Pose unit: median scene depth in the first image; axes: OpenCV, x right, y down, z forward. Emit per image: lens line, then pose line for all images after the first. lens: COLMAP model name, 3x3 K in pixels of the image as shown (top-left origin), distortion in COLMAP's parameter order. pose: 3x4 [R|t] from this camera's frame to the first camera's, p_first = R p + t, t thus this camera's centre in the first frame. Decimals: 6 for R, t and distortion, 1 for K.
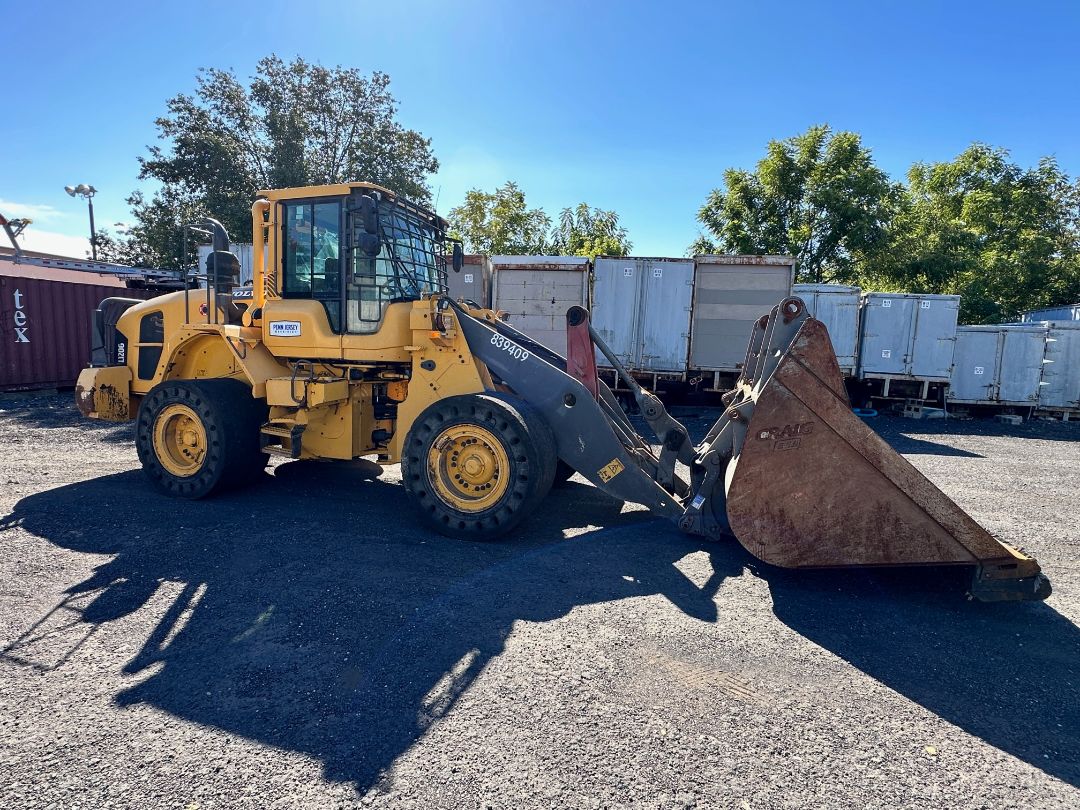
lens RADIAL K [[553.4, 0, 538.8], [0, 553.4, 402.5], [0, 0, 1]] dist [-0.000708, 0.000361]
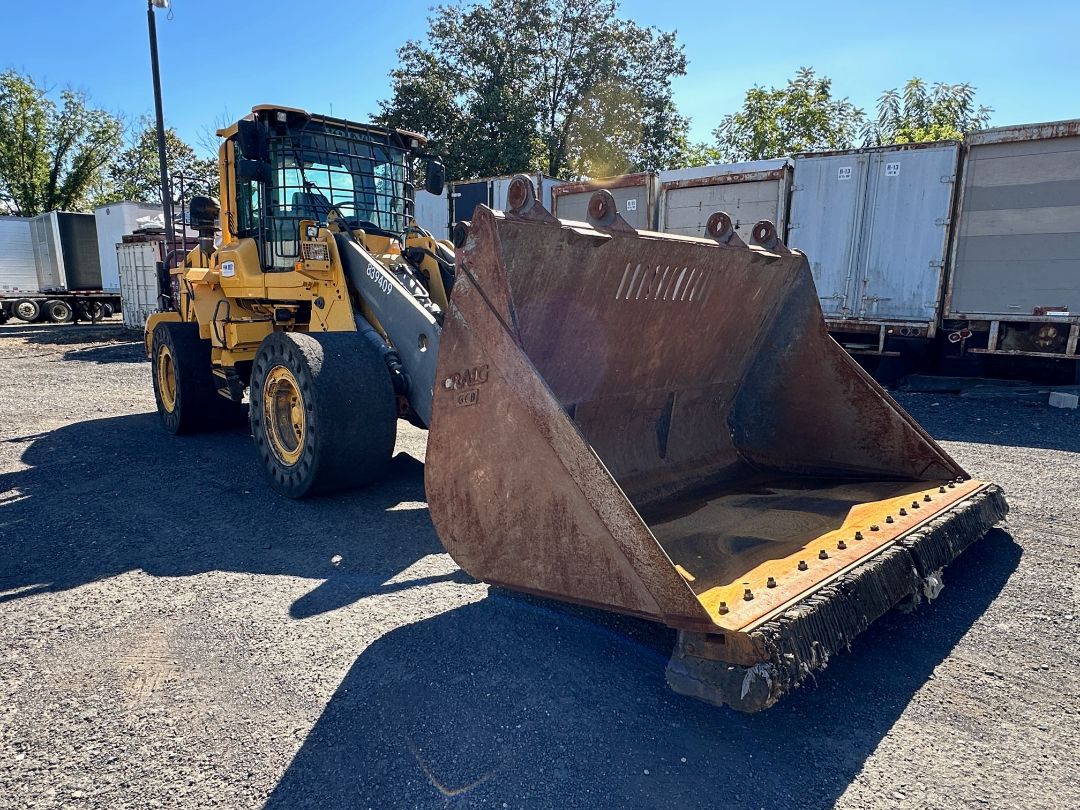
lens RADIAL K [[676.0, 0, 536.7], [0, 676.0, 407.2], [0, 0, 1]] dist [0.001666, -0.001747]
pose [[0.866473, 0.055864, -0.496089, 0.661438], [-0.029919, 0.997744, 0.060097, 0.024807], [0.498327, -0.037229, 0.866189, 0.230261]]
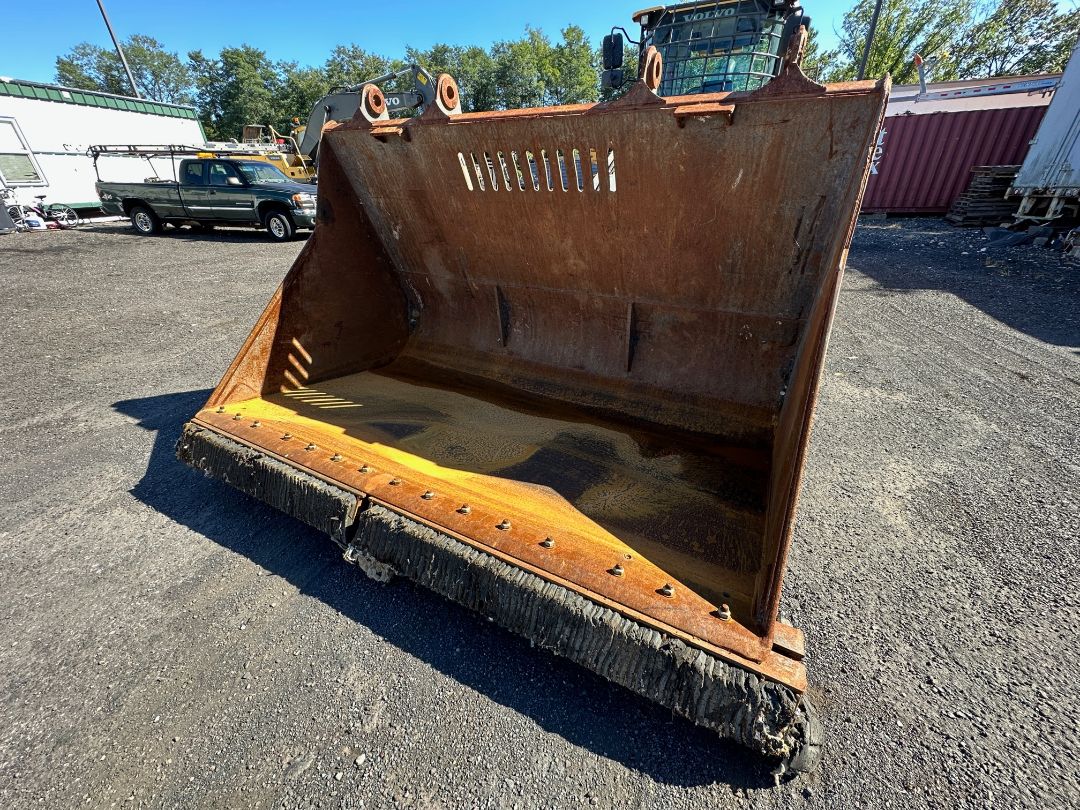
lens RADIAL K [[429.2, 0, 542.0], [0, 429.2, 403.6], [0, 0, 1]] dist [-0.002067, -0.000038]
pose [[-0.198793, 0.437771, -0.876834, 0.884335], [-0.083615, 0.883852, 0.460232, -0.065005], [0.976468, 0.164807, -0.139099, 1.066336]]
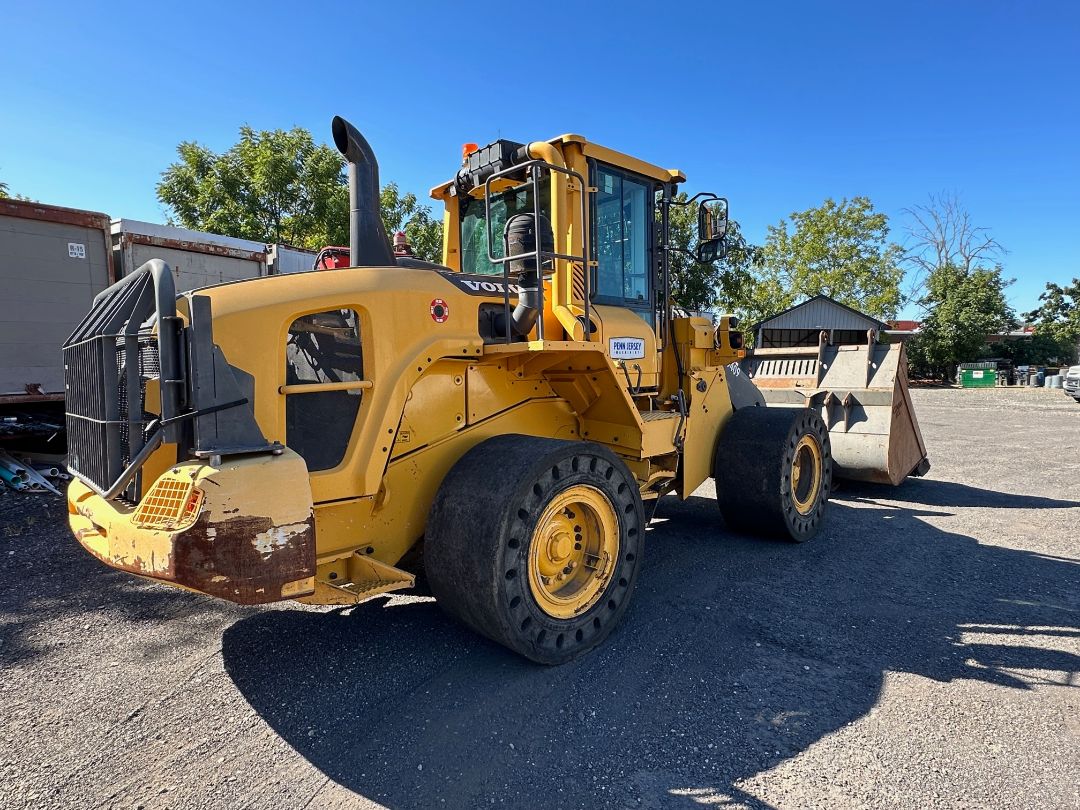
lens RADIAL K [[612.1, 0, 541.6], [0, 612.1, 403.8], [0, 0, 1]] dist [-0.000222, 0.000055]
pose [[0.461355, -0.088290, 0.882812, -1.254875], [0.106607, 0.993343, 0.043632, -0.113765], [-0.880787, 0.073984, 0.467696, 0.770413]]
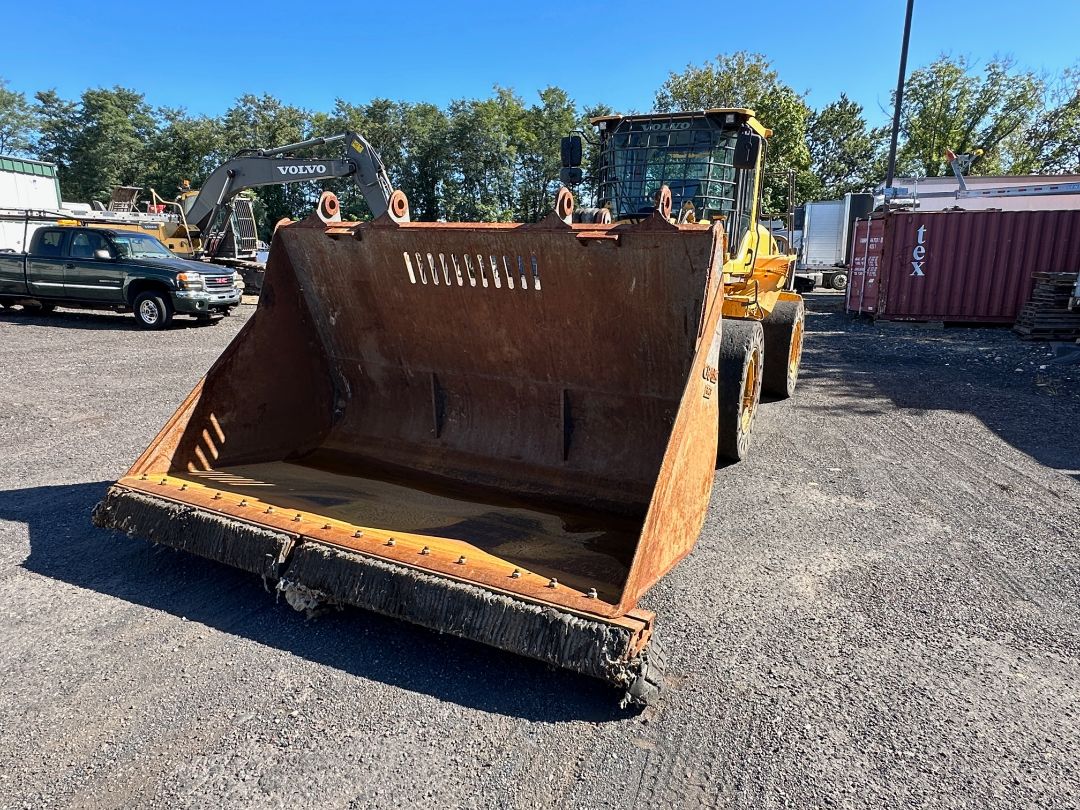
lens RADIAL K [[676.0, 0, 536.7], [0, 676.0, 407.2], [0, 0, 1]] dist [0.001666, -0.001747]
pose [[-0.162334, 0.180876, -0.970016, 1.163426], [-0.120265, 0.972100, 0.201391, -0.084790], [0.979379, 0.149351, -0.136052, 1.159774]]
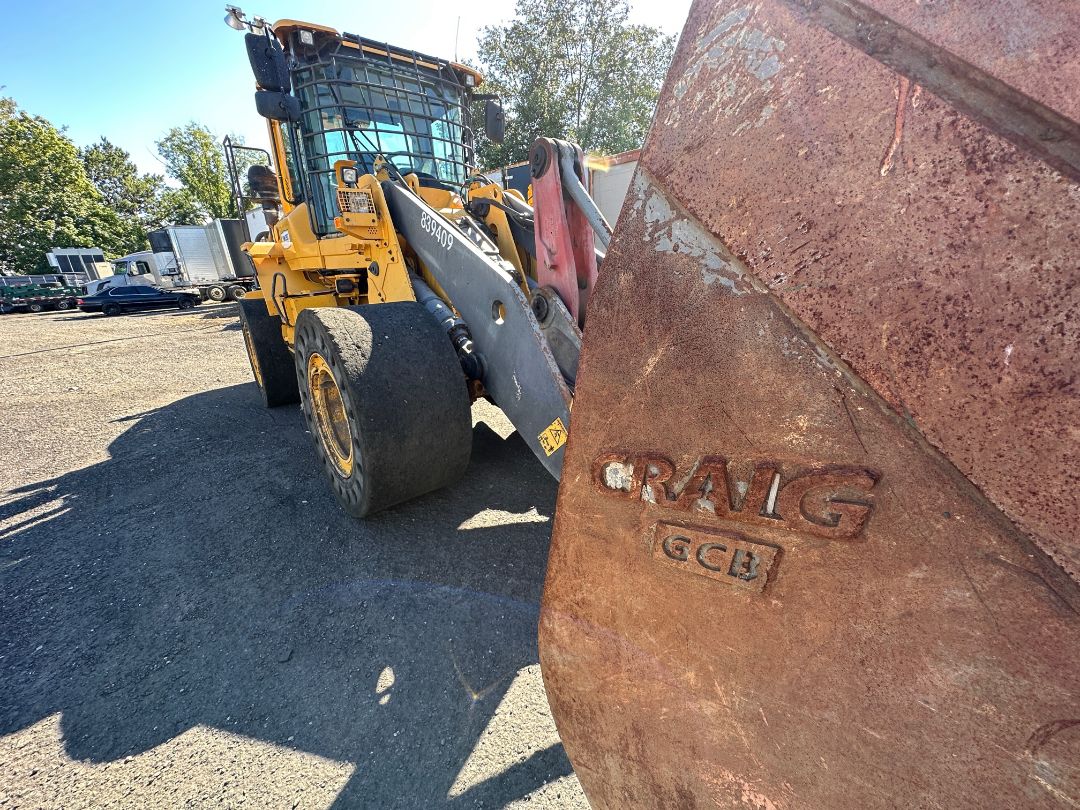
lens RADIAL K [[432.9, 0, 540.0], [0, 432.9, 405.0], [0, 0, 1]] dist [-0.009765, -0.000015]
pose [[0.840003, 0.095620, -0.534090, 0.336063], [0.022011, 0.977533, 0.209629, -0.002937], [0.542136, -0.187845, 0.819026, 0.608738]]
